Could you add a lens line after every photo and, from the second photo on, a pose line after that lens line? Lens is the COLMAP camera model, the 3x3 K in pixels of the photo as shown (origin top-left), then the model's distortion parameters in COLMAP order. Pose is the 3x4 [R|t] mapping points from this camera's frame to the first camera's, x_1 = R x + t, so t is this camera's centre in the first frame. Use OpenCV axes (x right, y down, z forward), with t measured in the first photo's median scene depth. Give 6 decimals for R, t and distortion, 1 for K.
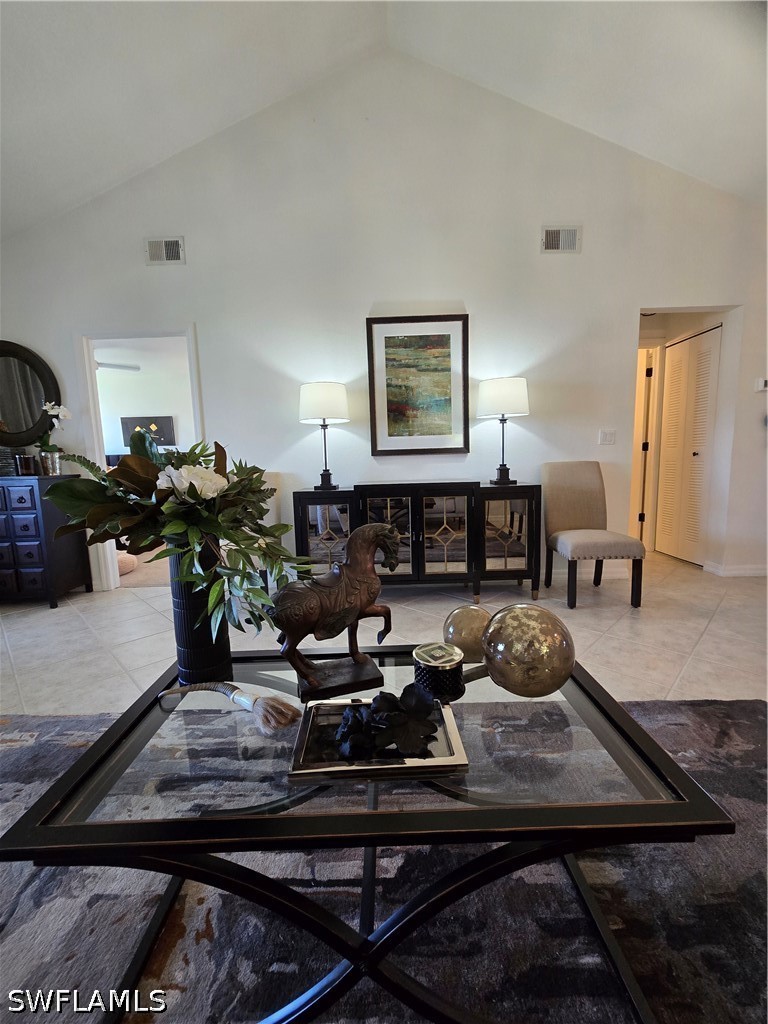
lens RADIAL K [[414.3, 0, 382.2], [0, 414.3, 514.7], [0, 0, 1]] dist [-0.001331, -0.000390]
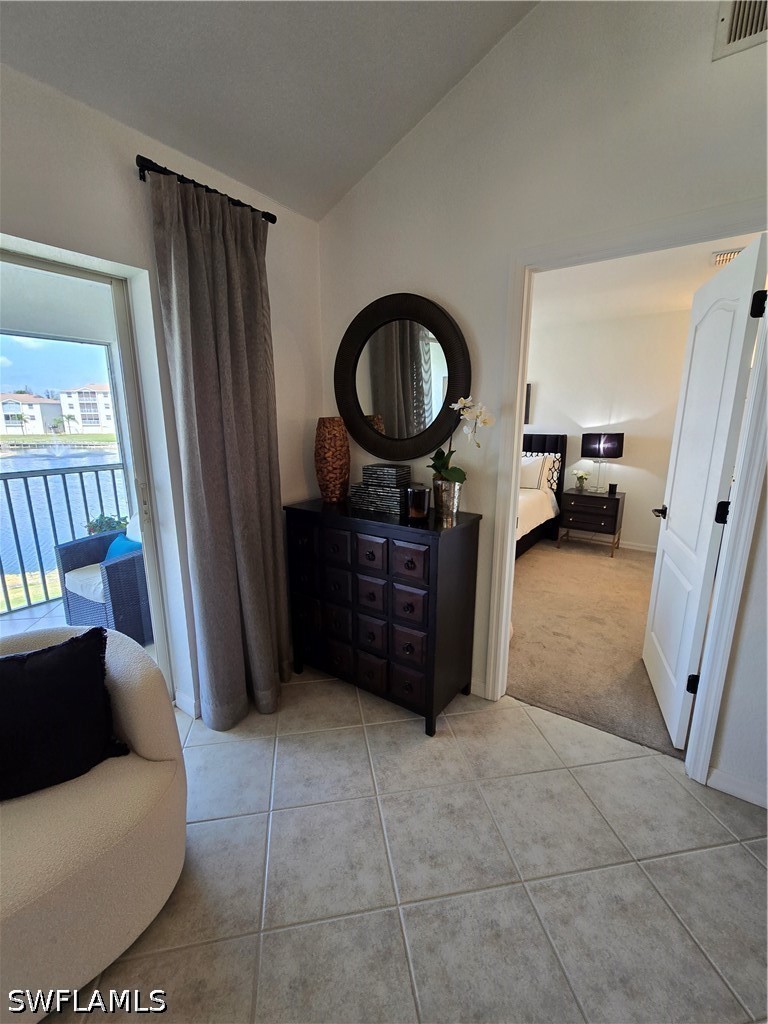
lens RADIAL K [[414.3, 0, 383.3], [0, 414.3, 507.9], [0, 0, 1]] dist [-0.001331, -0.000390]
pose [[0.812559, 0.154147, -0.562127, -0.537150], [-0.099462, 0.986921, 0.126862, -0.177523], [0.574330, -0.047173, 0.817264, 0.453681]]
